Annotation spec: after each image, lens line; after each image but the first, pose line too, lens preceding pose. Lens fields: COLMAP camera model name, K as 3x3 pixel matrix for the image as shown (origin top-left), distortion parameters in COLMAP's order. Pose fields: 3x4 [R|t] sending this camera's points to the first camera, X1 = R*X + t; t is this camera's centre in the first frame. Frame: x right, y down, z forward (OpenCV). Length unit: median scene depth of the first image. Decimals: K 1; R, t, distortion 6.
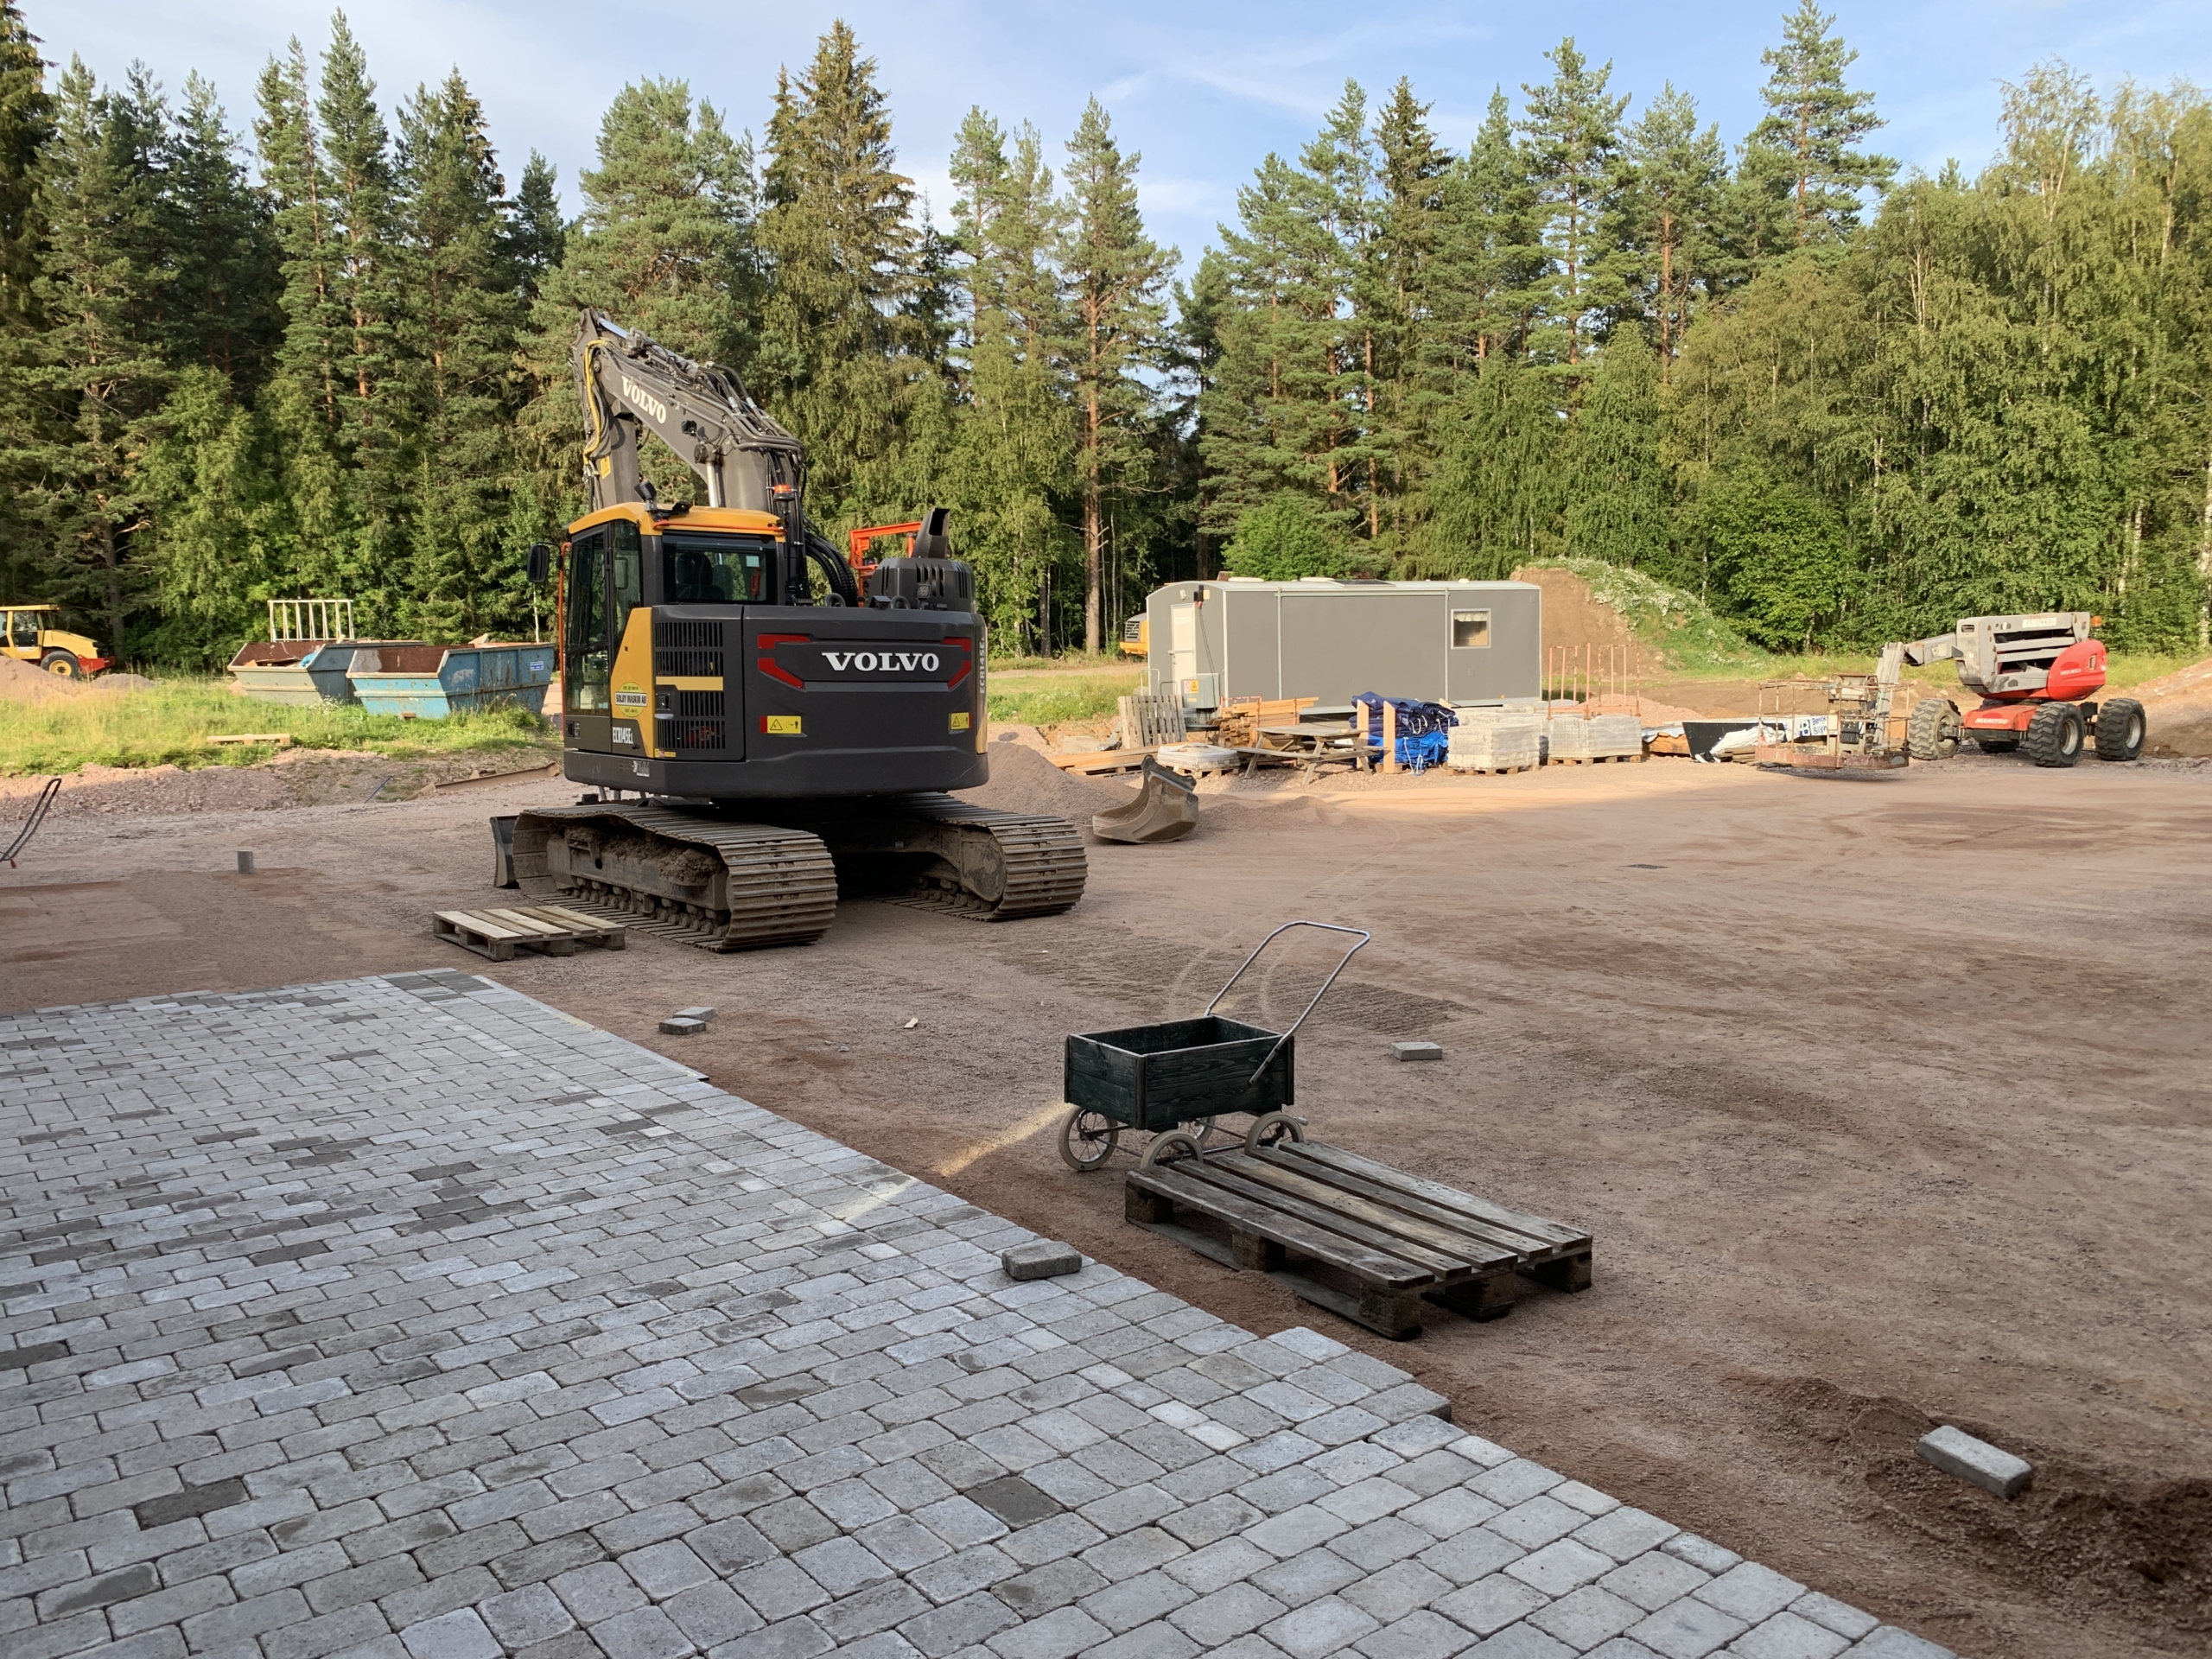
lens RADIAL K [[1688.4, 0, 1103.8], [0, 1688.4, 825.1], [0, 0, 1]] dist [-0.008916, -0.016073]
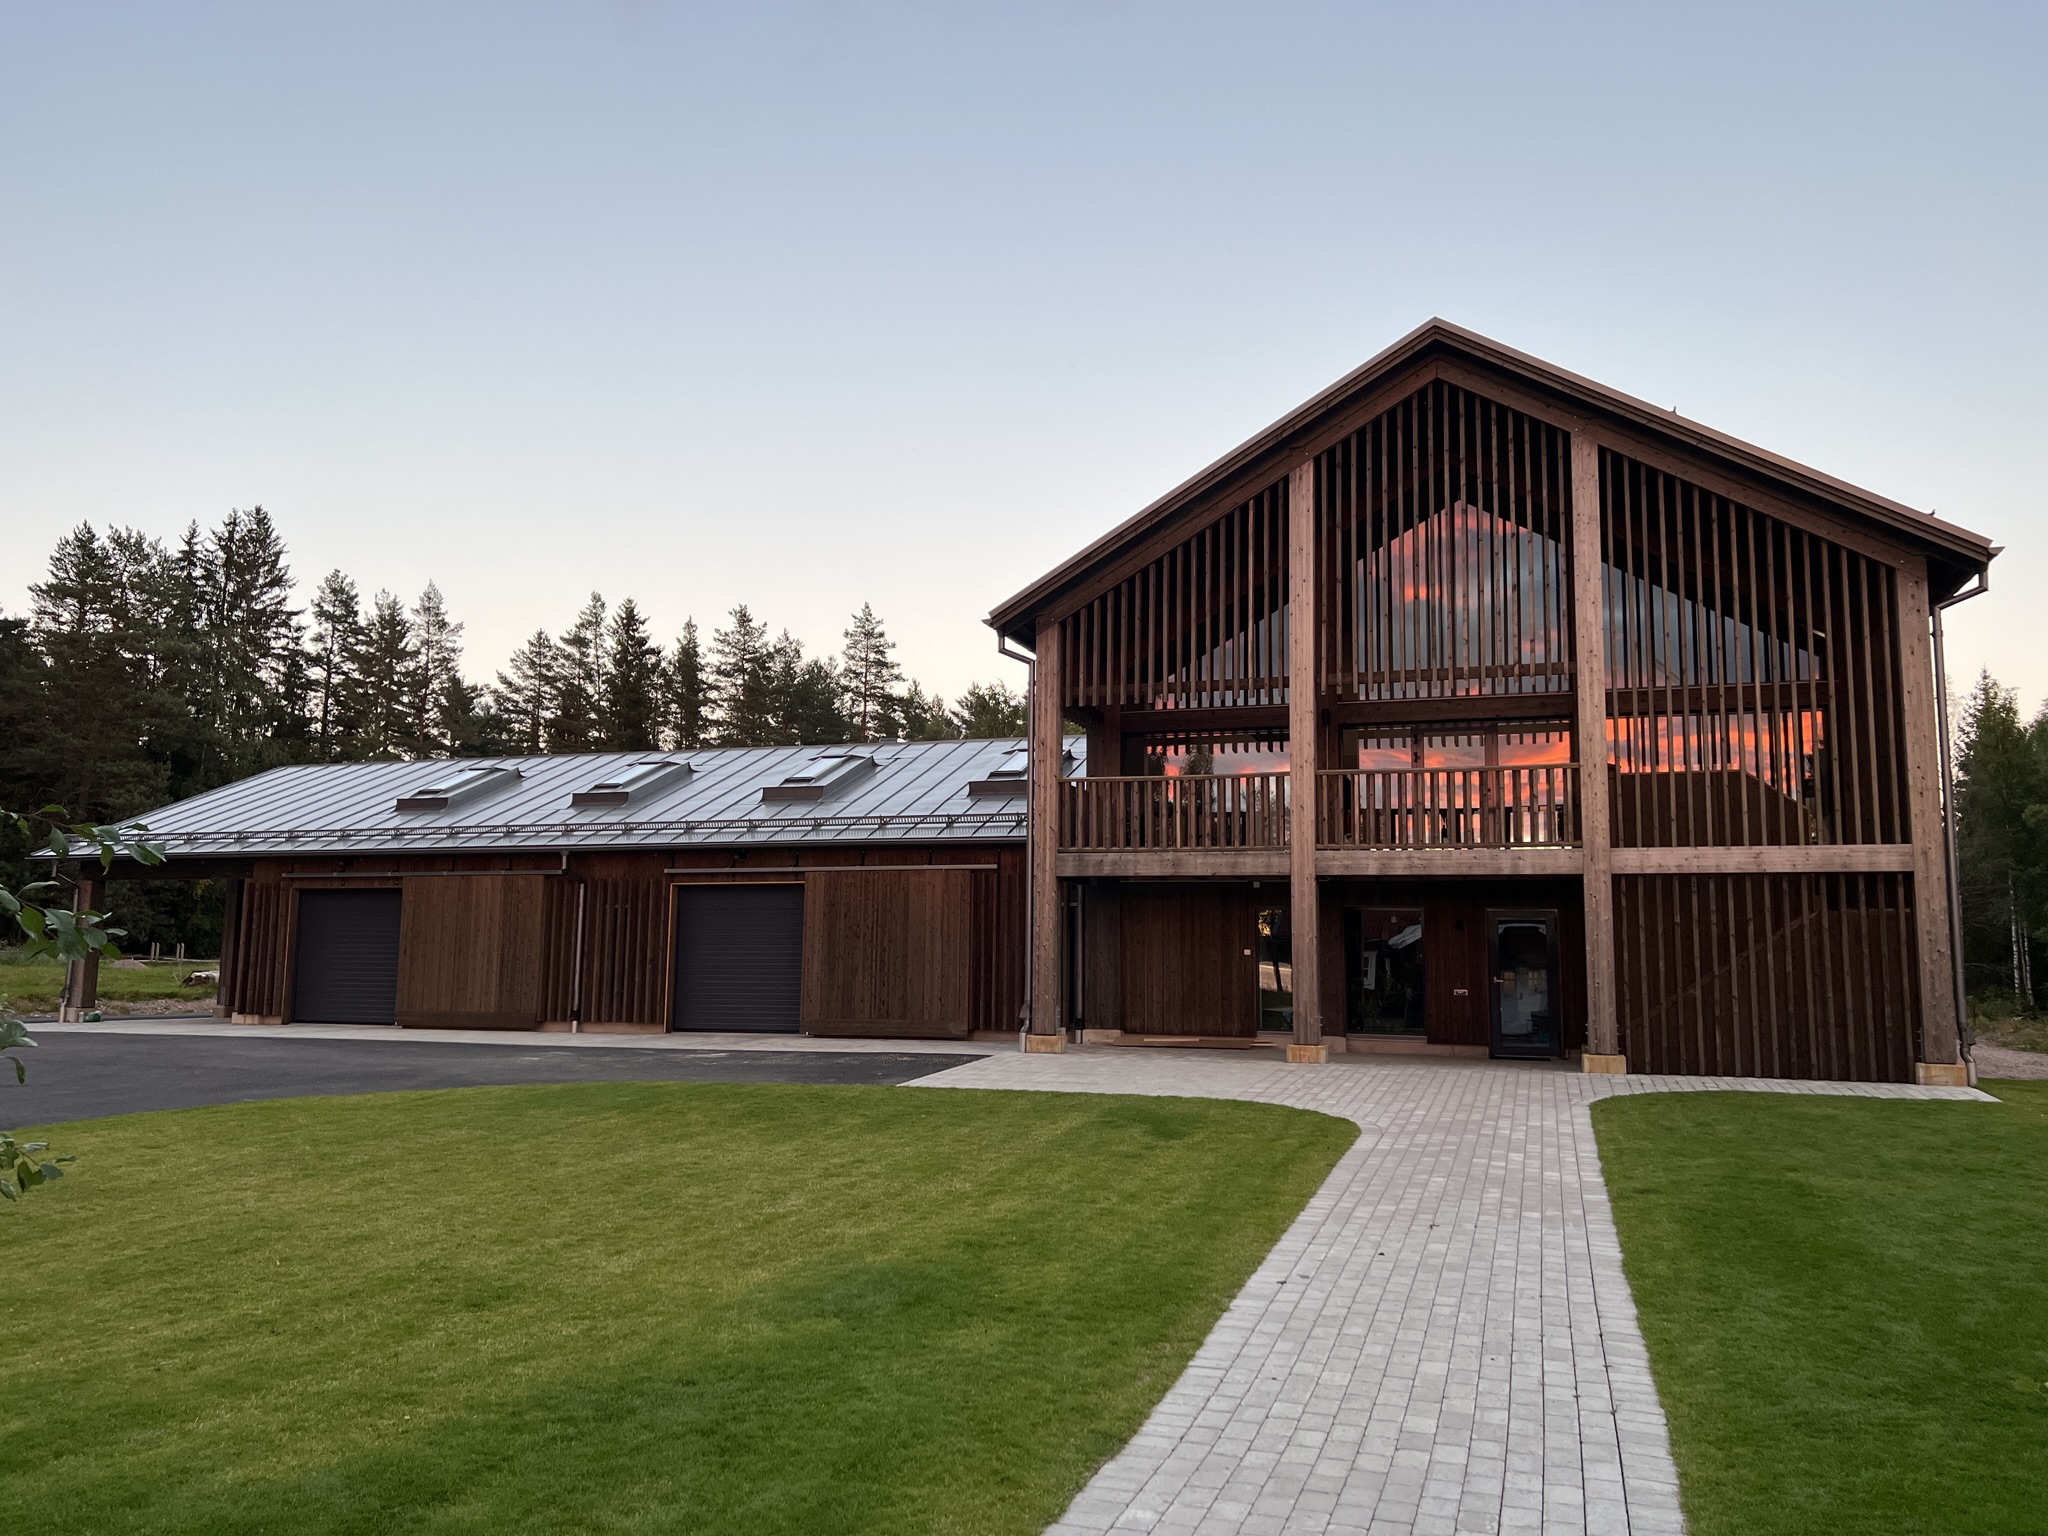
lens RADIAL K [[1518.4, 0, 1017.7], [0, 1518.4, 785.6], [0, 0, 1]] dist [-0.003235, 0.025979]
pose [[0.827338, 0.084463, 0.555317, -0.309410], [0.037523, 0.978111, -0.204672, 0.043515], [-0.560449, 0.190170, 0.806060, -0.351748]]
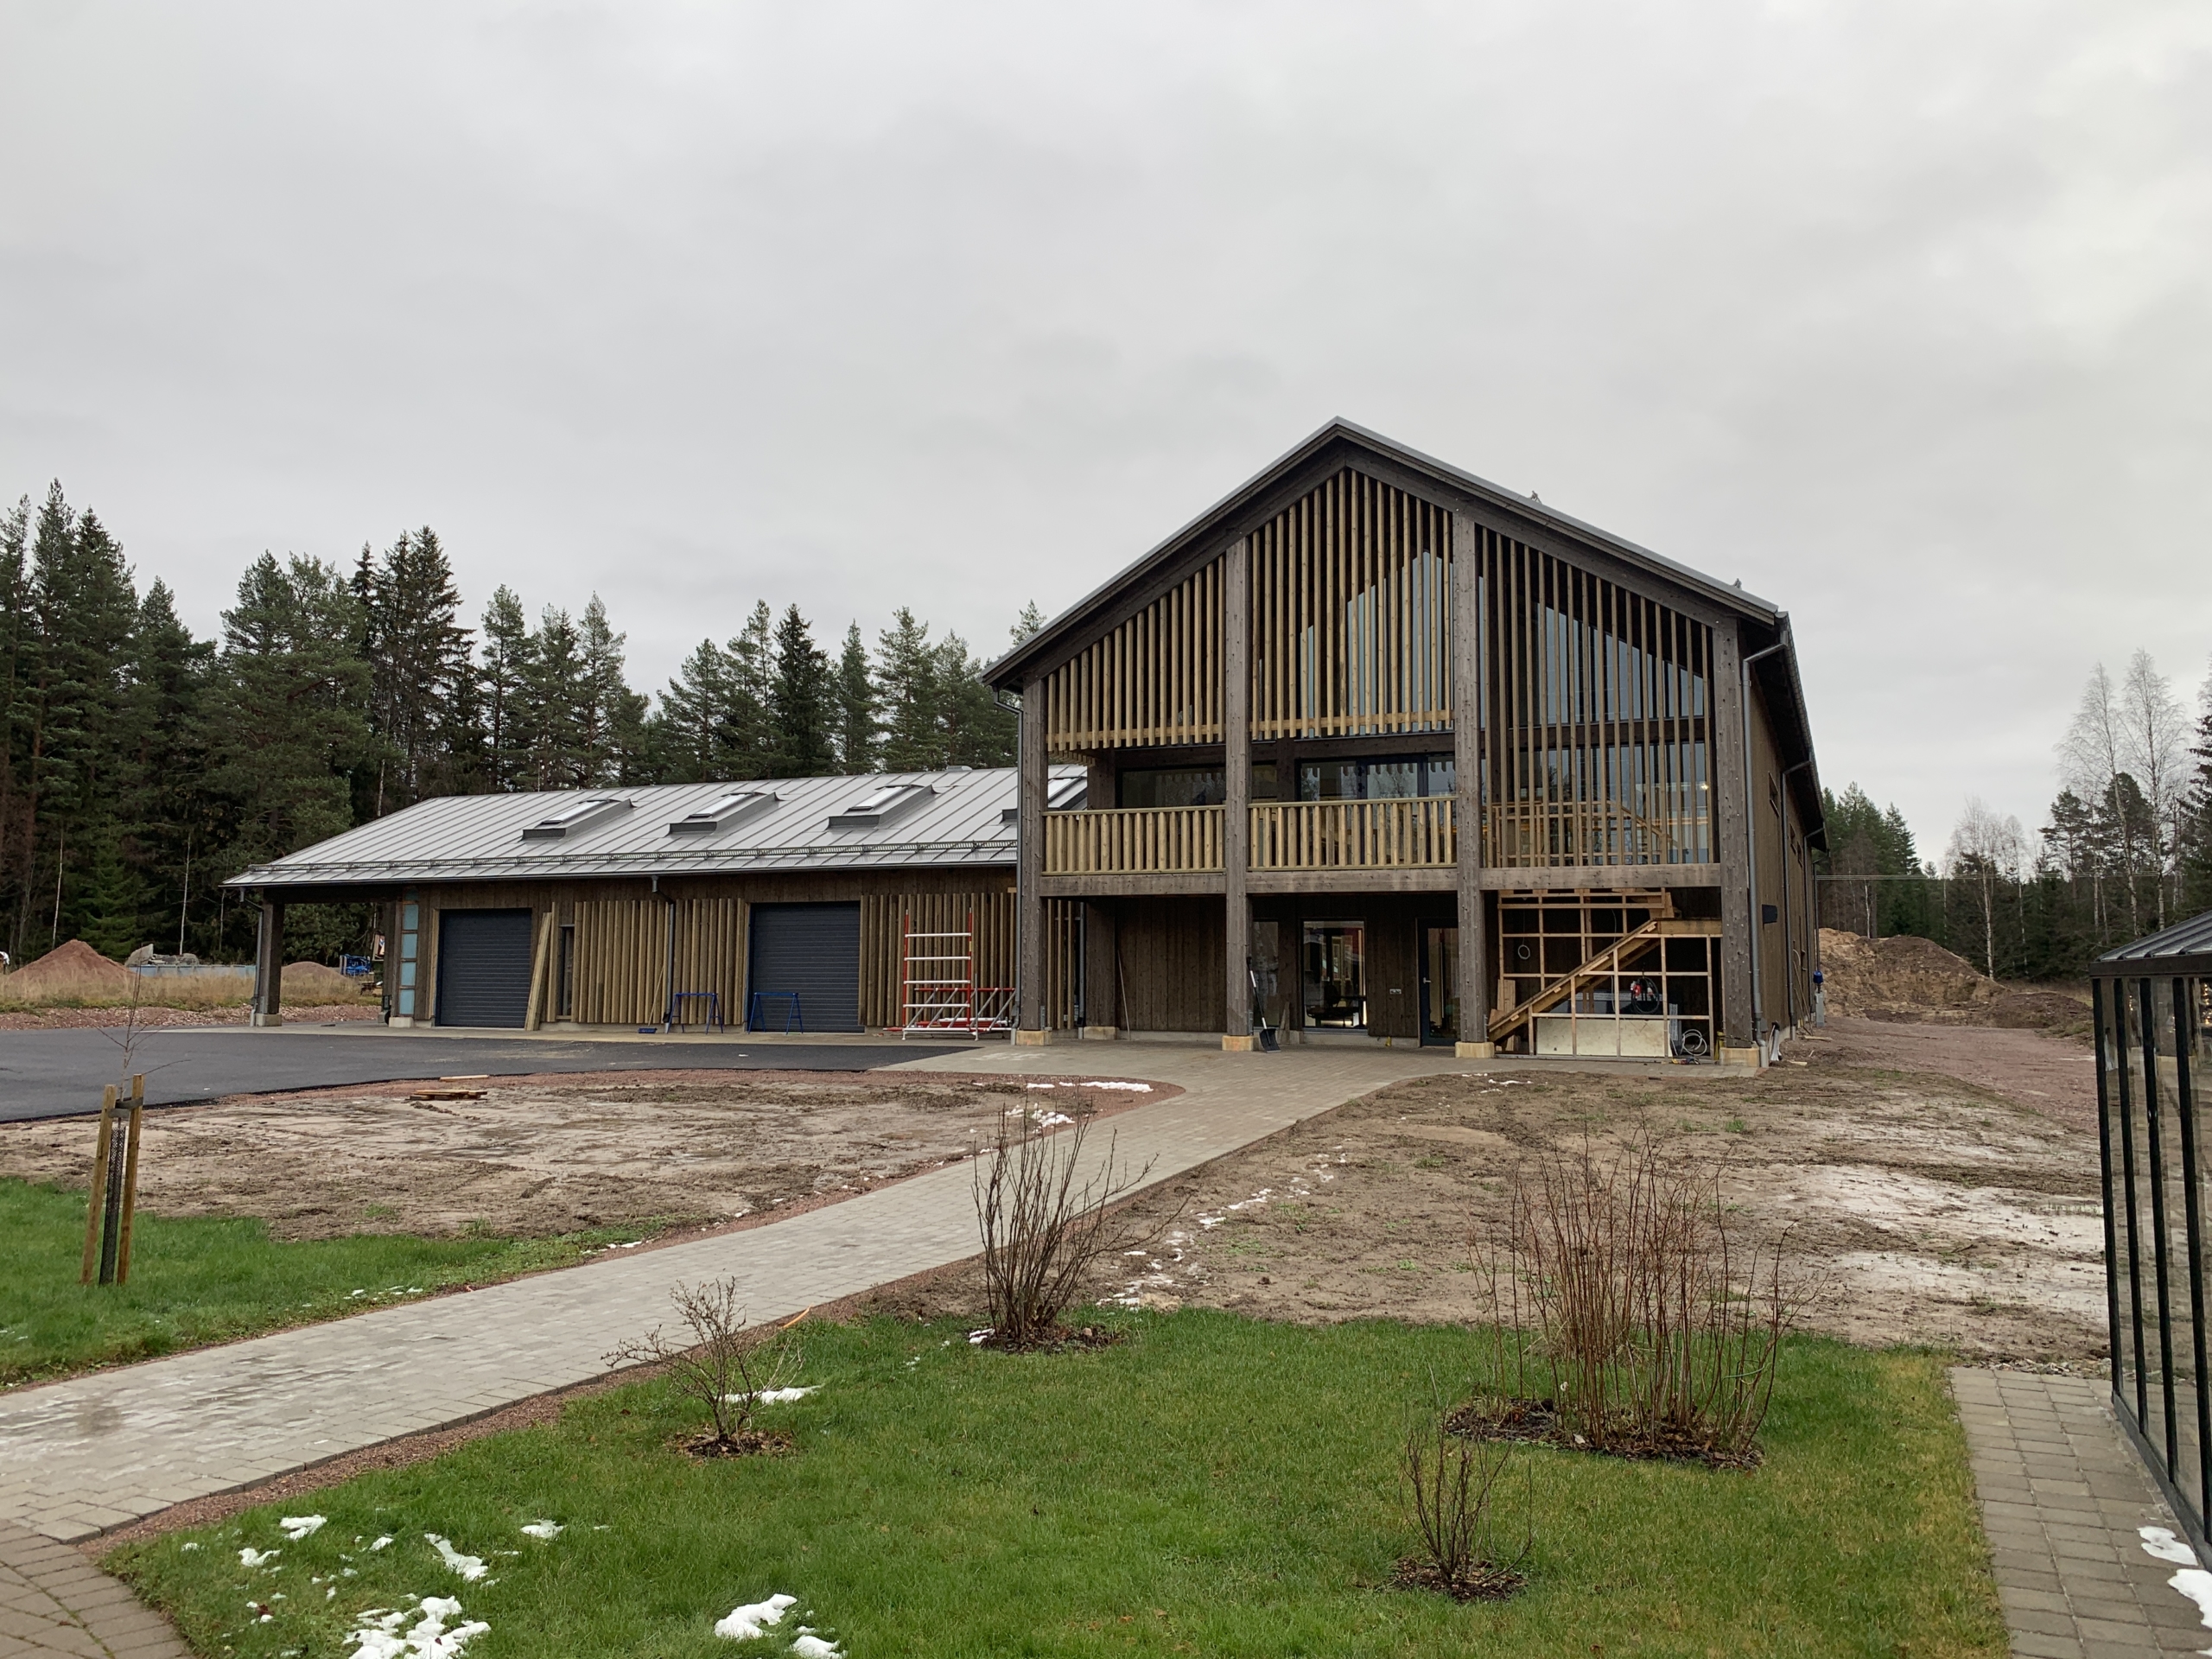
lens RADIAL K [[1688.4, 0, 1117.5], [0, 1688.4, 810.7], [0, 0, 1]] dist [-0.008916, -0.016073]
pose [[0.874652, 0.058210, 0.481244, -0.309581], [0.037141, 0.981798, -0.186259, 0.055906], [-0.483327, 0.180786, 0.856570, -0.475978]]
